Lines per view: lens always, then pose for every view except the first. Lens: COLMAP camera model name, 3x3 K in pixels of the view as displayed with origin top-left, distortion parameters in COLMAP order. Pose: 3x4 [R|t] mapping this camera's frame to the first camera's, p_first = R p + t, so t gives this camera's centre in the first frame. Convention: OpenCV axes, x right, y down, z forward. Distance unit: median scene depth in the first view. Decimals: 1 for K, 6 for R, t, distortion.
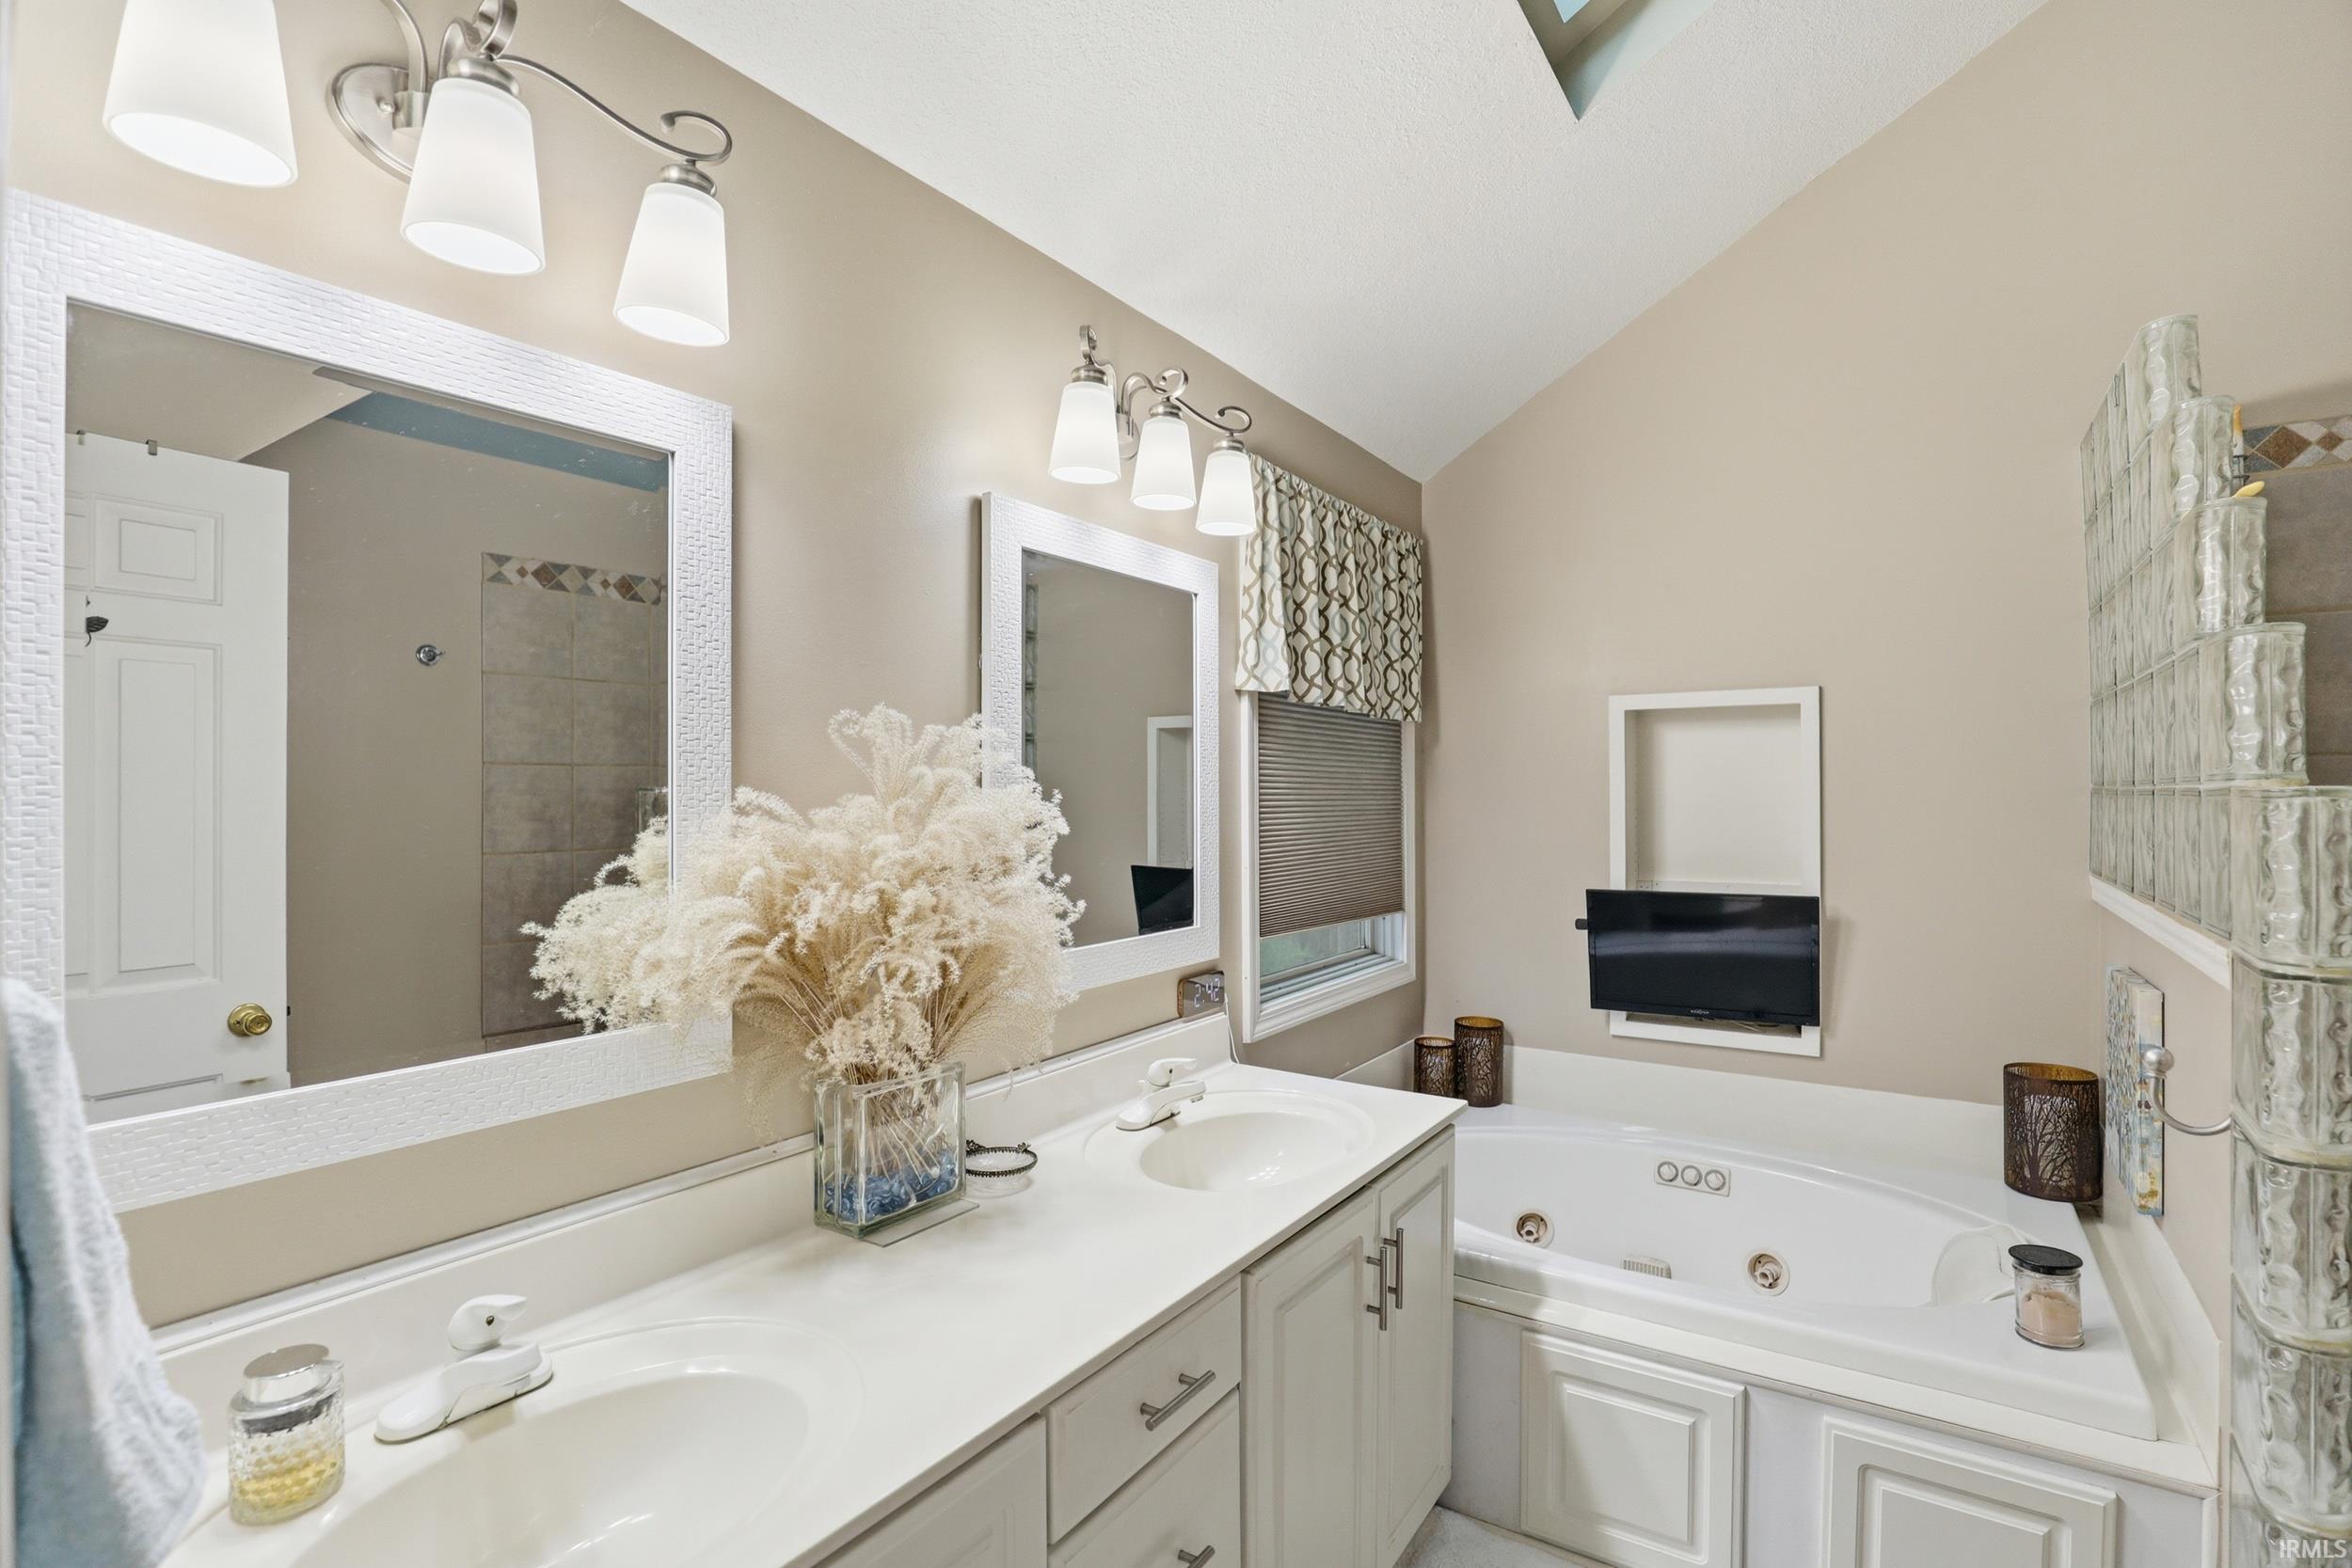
lens RADIAL K [[1088.1, 0, 1191.7], [0, 1088.1, 777.6], [0, 0, 1]] dist [-0.034723, 0.006506]
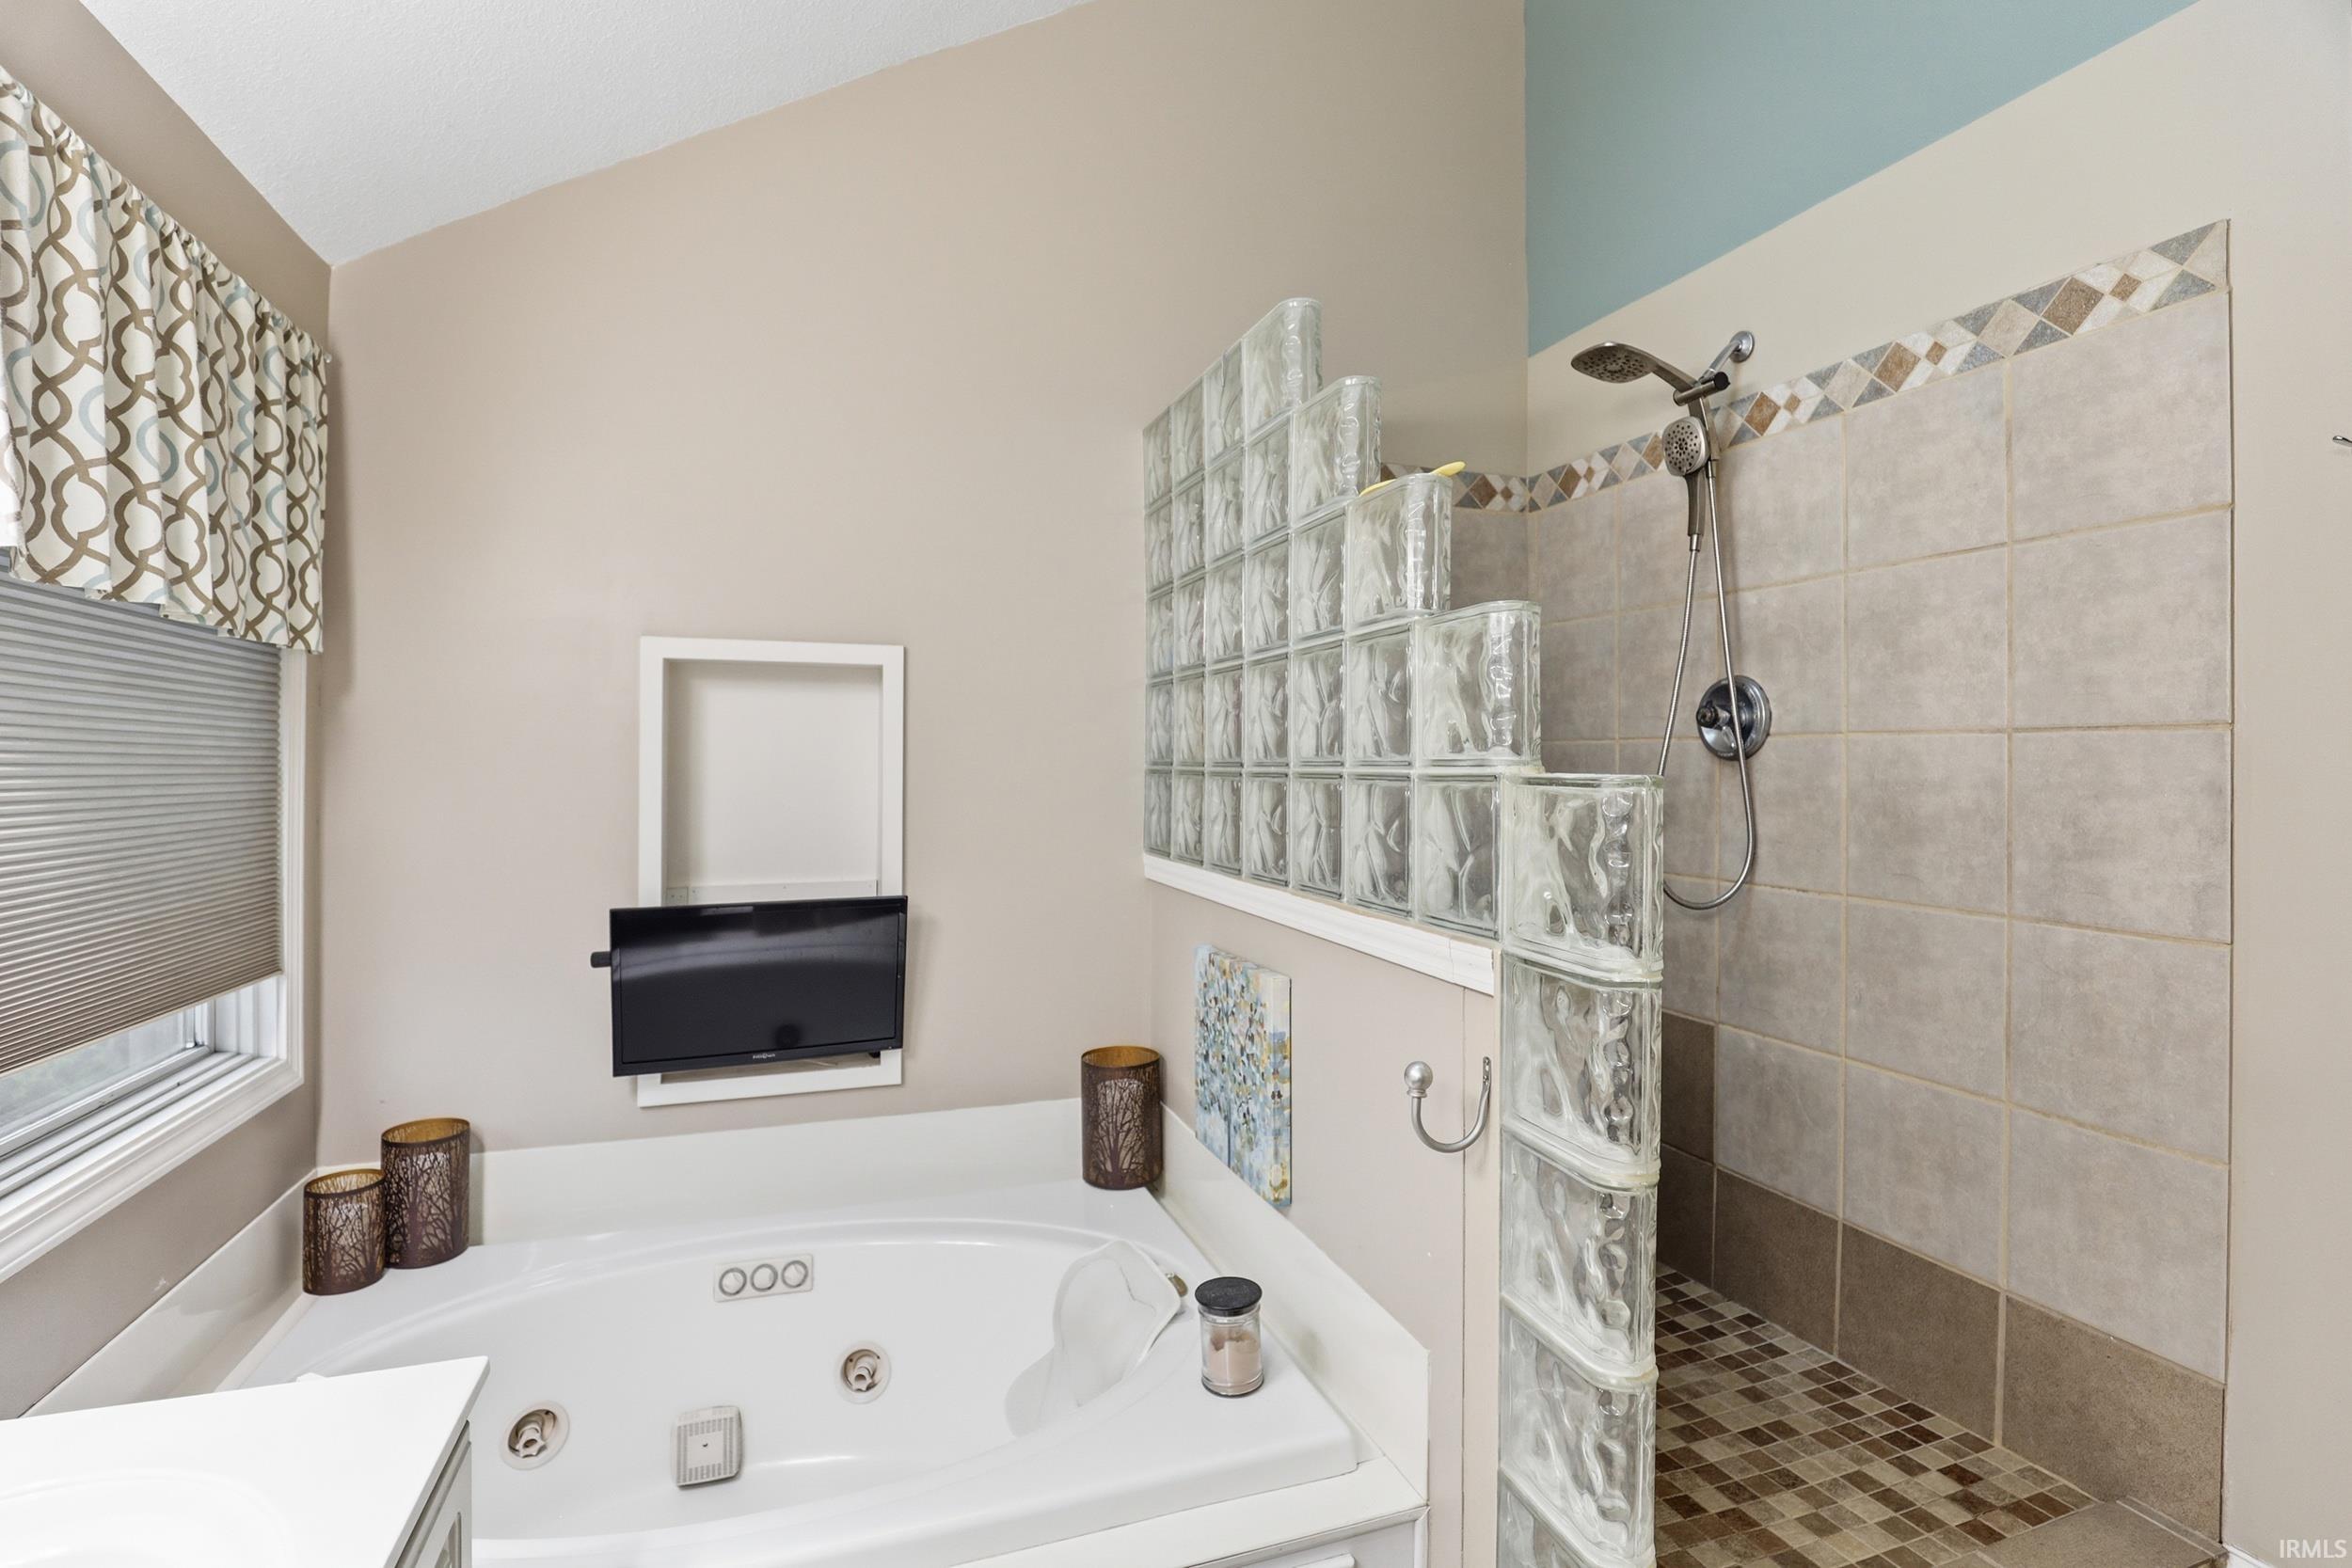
lens RADIAL K [[1127.8, 0, 1224.7], [0, 1127.8, 748.0], [0, 0, 1]] dist [-0.039950, 0.009899]
pose [[0.593029, 0.016400, 0.805014, 0.020159], [-0.014613, 0.999847, -0.009604, 0.000063], [-0.805049, -0.006068, 0.593178, 0.271230]]
